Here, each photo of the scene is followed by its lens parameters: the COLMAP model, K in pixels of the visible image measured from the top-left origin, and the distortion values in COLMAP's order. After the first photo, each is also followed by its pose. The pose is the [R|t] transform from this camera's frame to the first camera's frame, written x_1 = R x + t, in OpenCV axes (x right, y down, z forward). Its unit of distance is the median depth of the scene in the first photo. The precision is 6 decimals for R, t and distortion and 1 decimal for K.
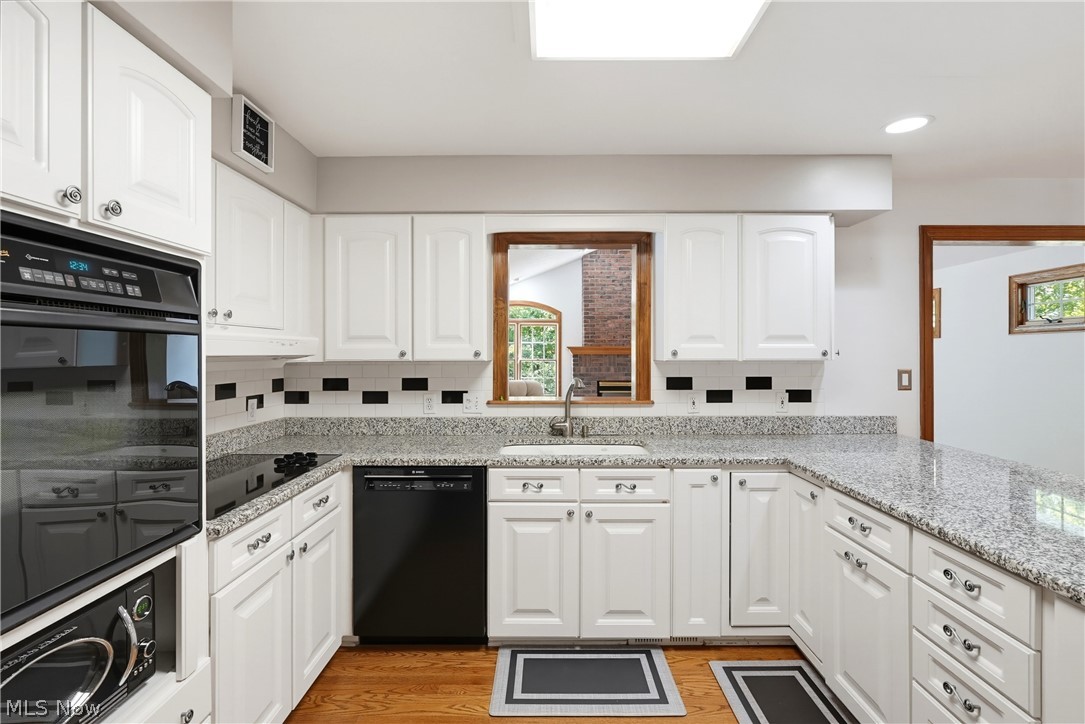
lens RADIAL K [[493.3, 0, 546.0], [0, 493.3, 351.0], [0, 0, 1]] dist [-0.009390, 0.004463]
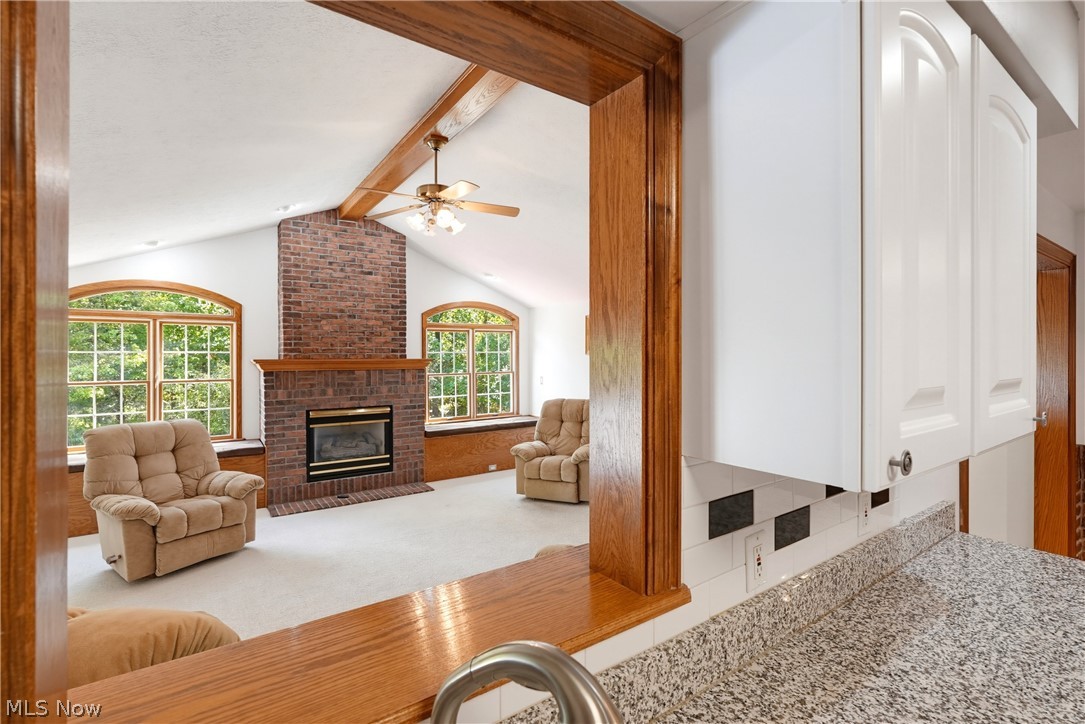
lens RADIAL K [[493.3, 0, 545.4], [0, 493.3, 354.6], [0, 0, 1]] dist [-0.009390, 0.004463]
pose [[0.819143, -0.000943, 0.573588, -0.041915], [-0.000077, 0.999998, 0.001755, -0.053370], [-0.573589, -0.001482, 0.819142, 0.889502]]
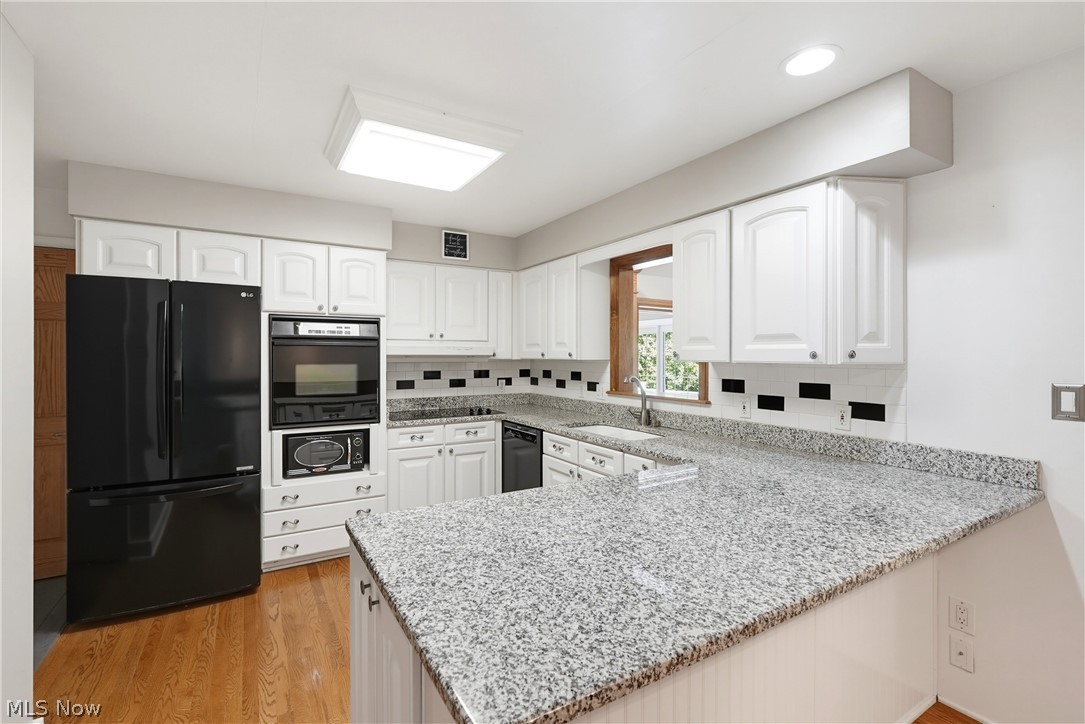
lens RADIAL K [[493.3, 0, 542.5], [0, 493.3, 357.5], [0, 0, 1]] dist [-0.009390, 0.004463]
pose [[0.517460, 0.007525, -0.855675, 1.018529], [0.000784, 0.999957, 0.009268, 0.000555], [0.855707, -0.005466, 0.517431, 0.199630]]
